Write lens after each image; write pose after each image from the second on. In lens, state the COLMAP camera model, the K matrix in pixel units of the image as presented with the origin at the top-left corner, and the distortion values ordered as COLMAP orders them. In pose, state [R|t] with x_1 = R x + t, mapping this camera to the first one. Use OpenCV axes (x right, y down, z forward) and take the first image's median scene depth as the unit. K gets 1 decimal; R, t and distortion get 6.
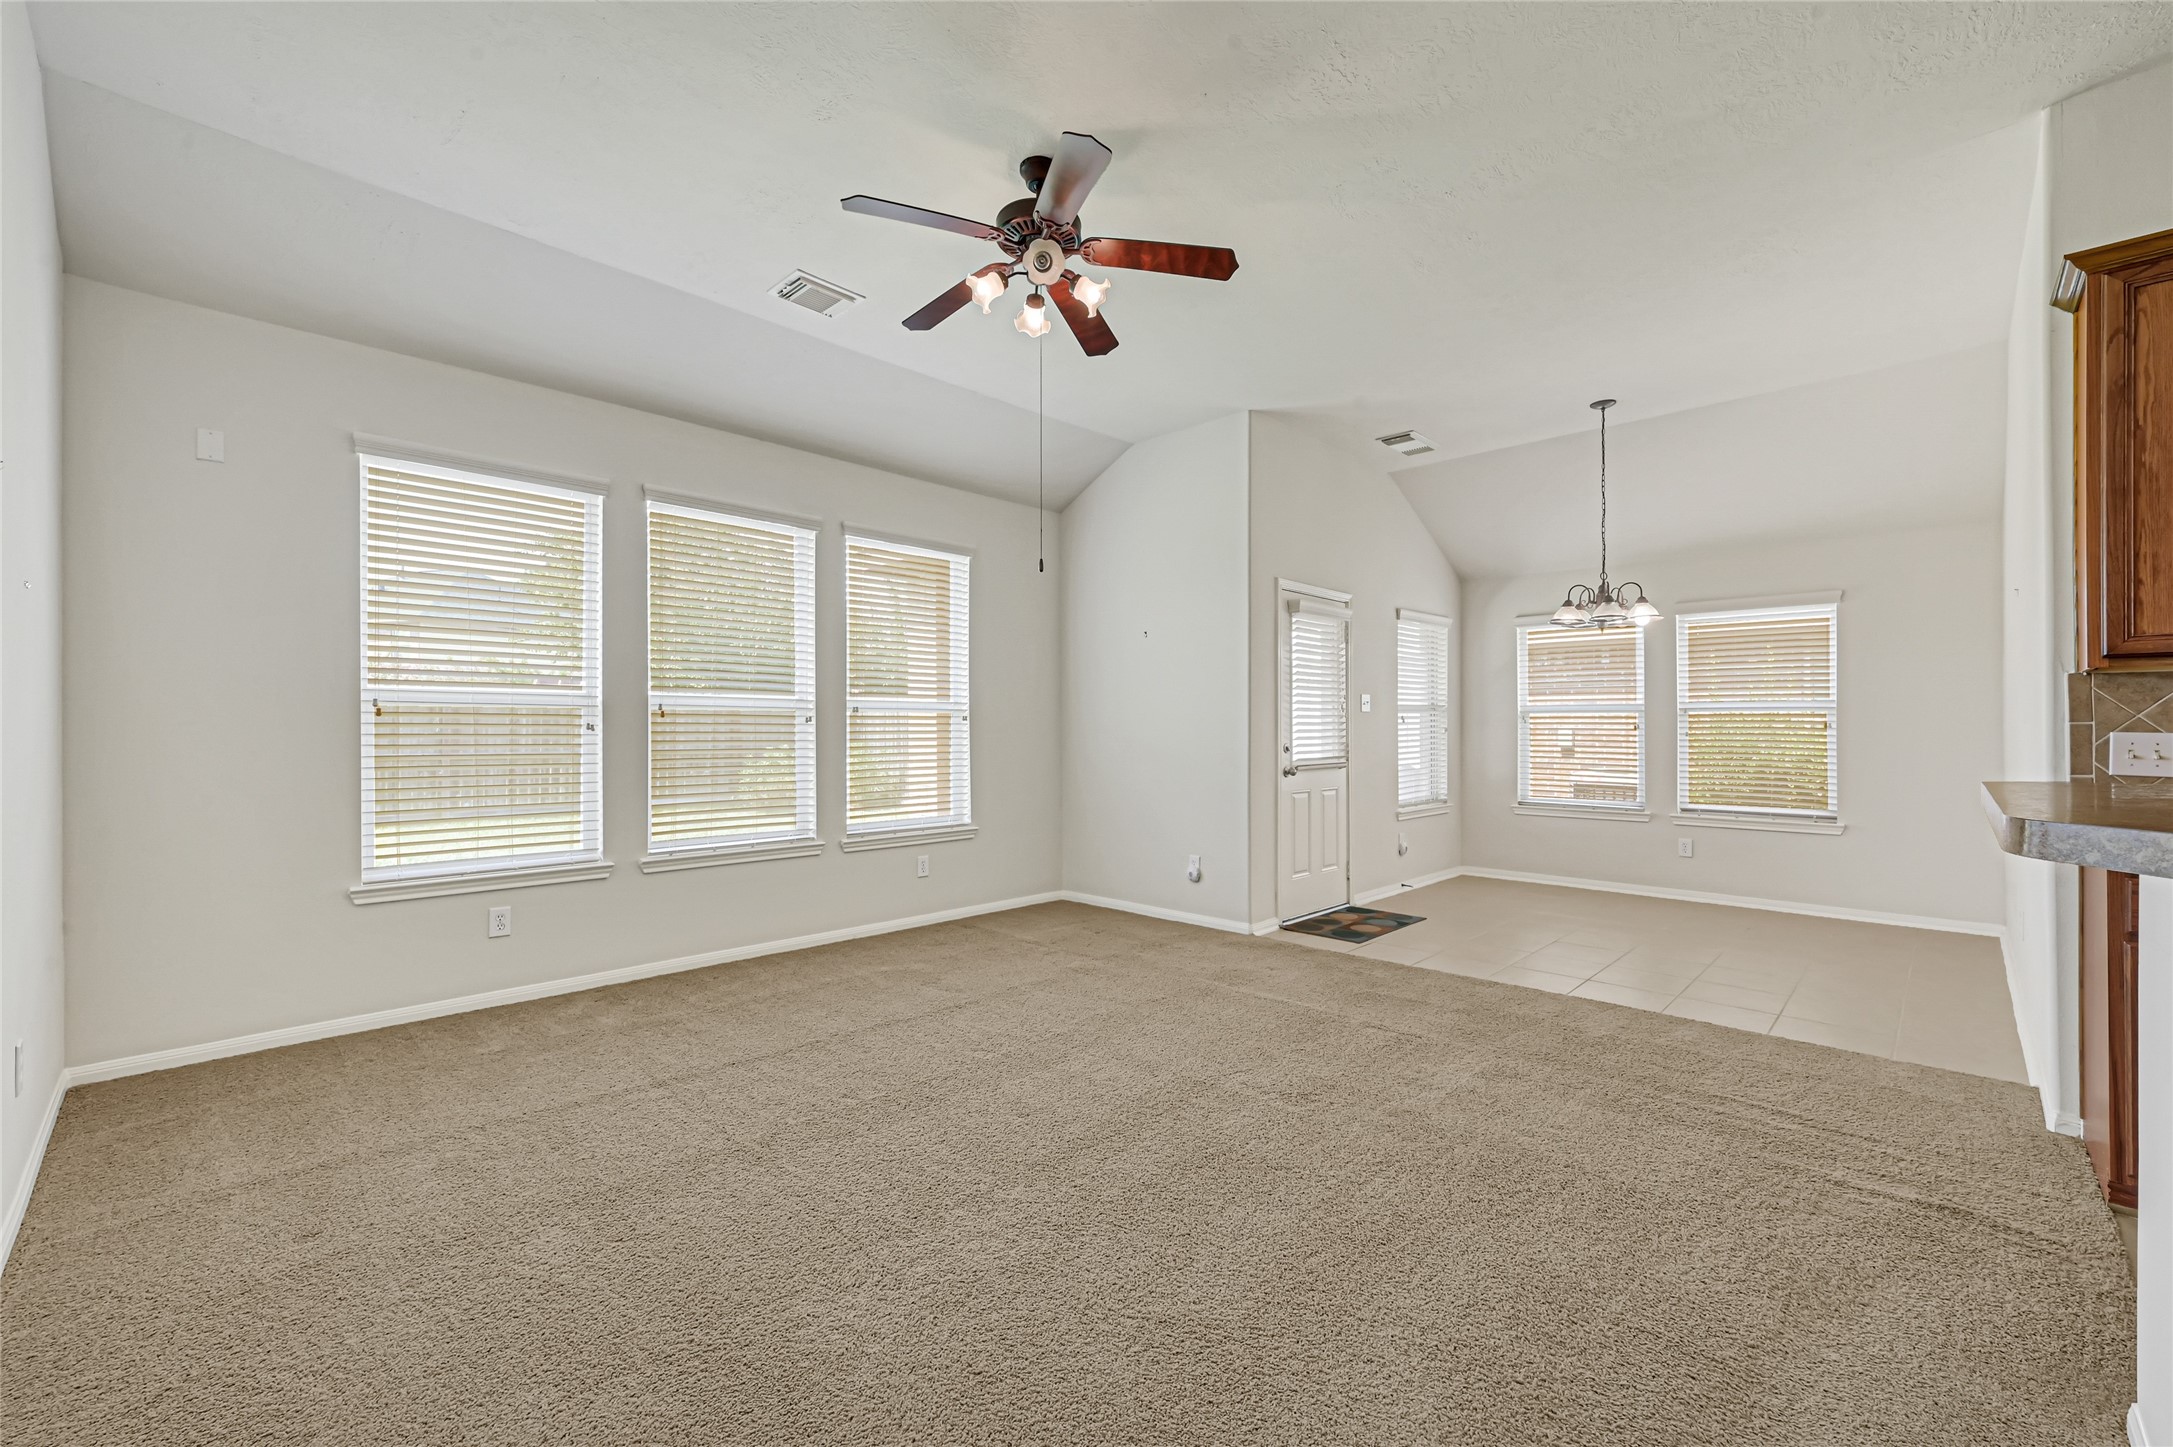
lens RADIAL K [[907.9, 0, 1083.3], [0, 907.9, 733.9], [0, 0, 1]] dist [0.004683, 0.000468]
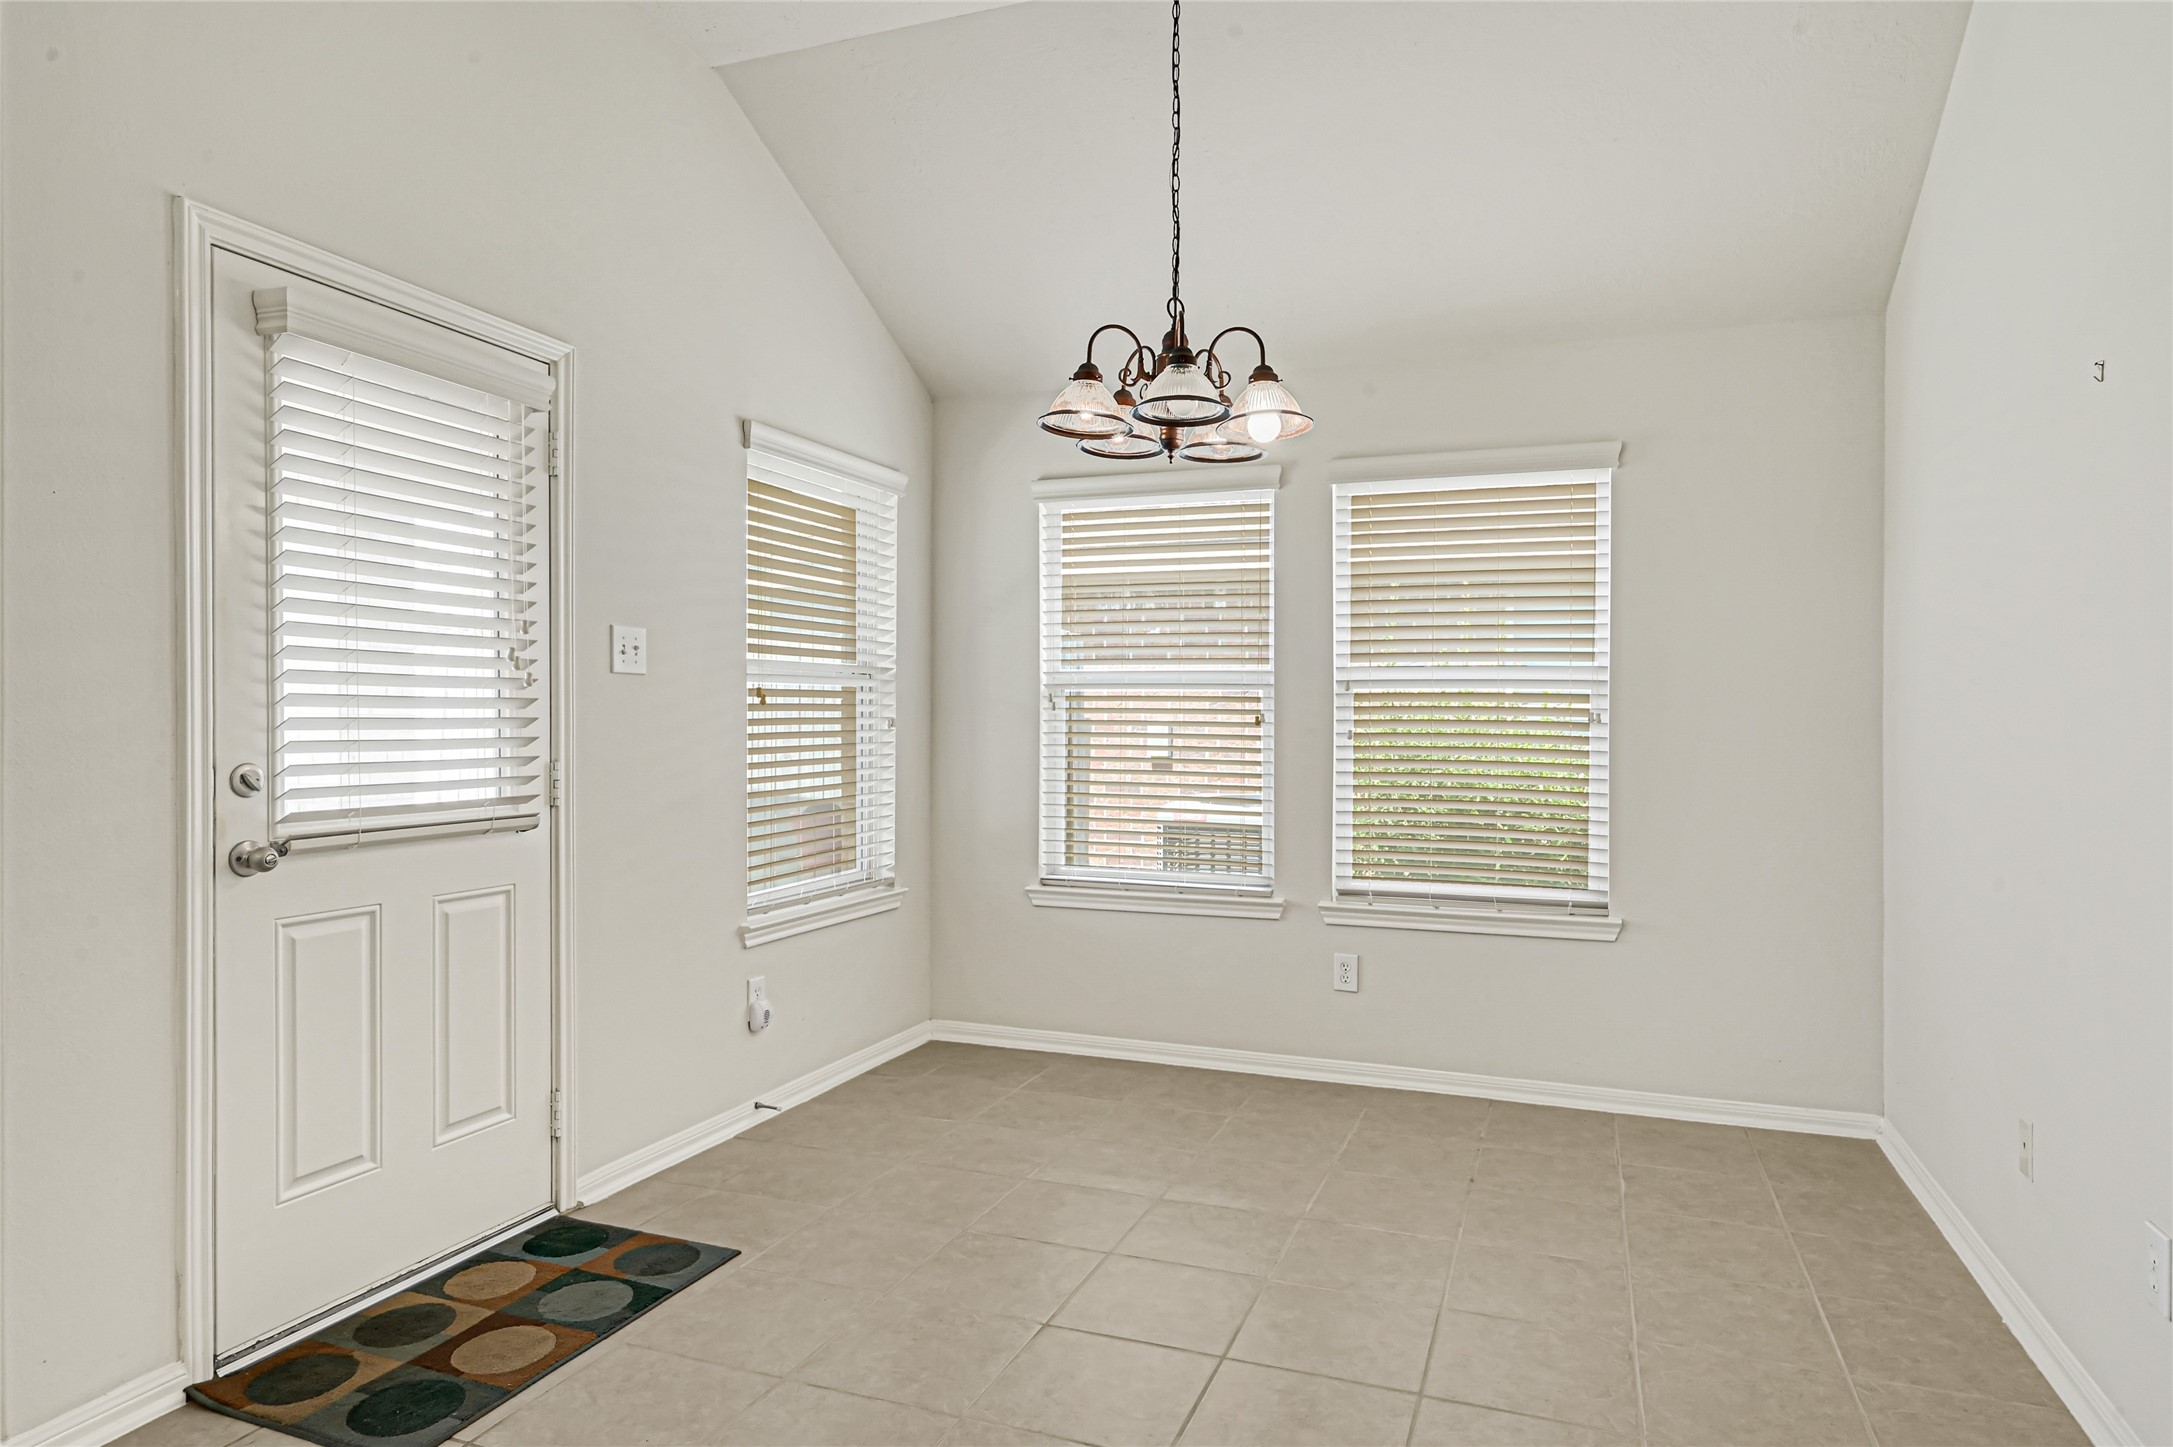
lens RADIAL K [[1239.9, 0, 1086.3], [0, 1239.9, 731.8], [0, 0, 1]] dist [0.002159, 0.000218]
pose [[0.922524, 0.002861, 0.385930, 0.316271], [-0.004032, 0.999989, 0.002225, -0.002385], [-0.385919, -0.003609, 0.922525, 0.502939]]
